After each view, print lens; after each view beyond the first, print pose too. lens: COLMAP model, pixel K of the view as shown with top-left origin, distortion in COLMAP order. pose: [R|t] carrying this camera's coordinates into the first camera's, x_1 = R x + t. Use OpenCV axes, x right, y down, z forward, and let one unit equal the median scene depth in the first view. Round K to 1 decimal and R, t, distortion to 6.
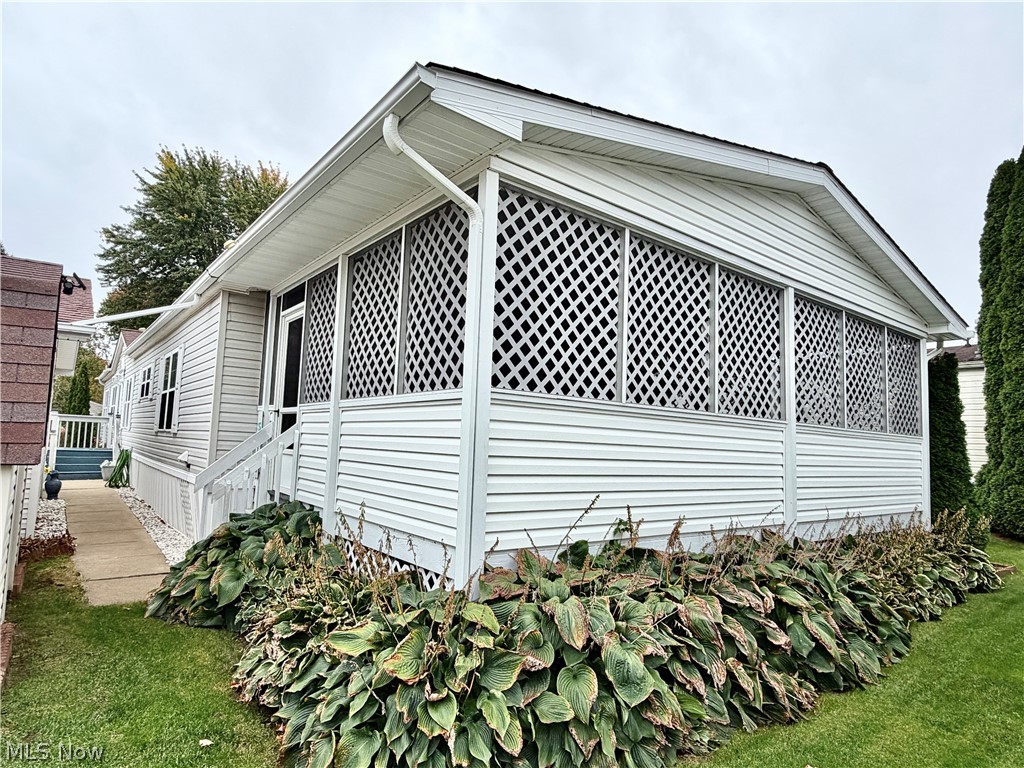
lens RADIAL K [[592.9, 0, 512.0], [0, 592.9, 384.0], [0, 0, 1]] dist [-0.001692, -0.000323]
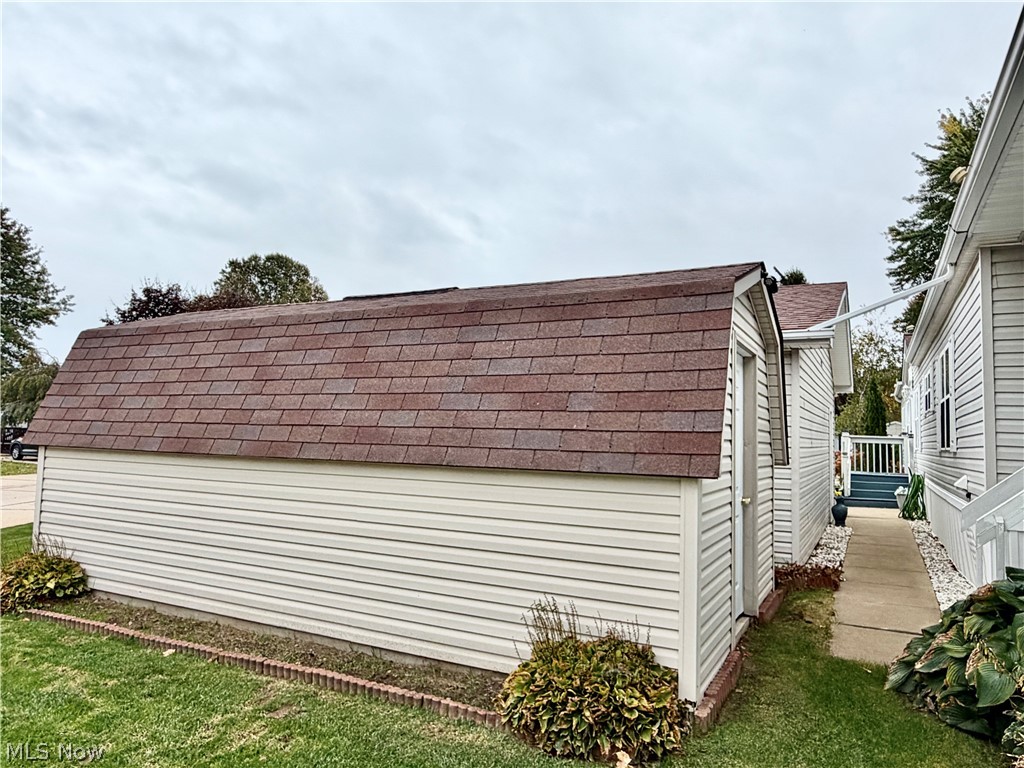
lens RADIAL K [[699.7, 0, 512.0], [0, 699.7, 384.0], [0, 0, 1]] dist [0.000739, 0.005921]
pose [[0.421305, -0.094492, -0.901983, 0.013436], [0.072904, 0.994867, -0.070171, 0.017150], [0.903984, -0.036195, 0.426031, 0.102852]]
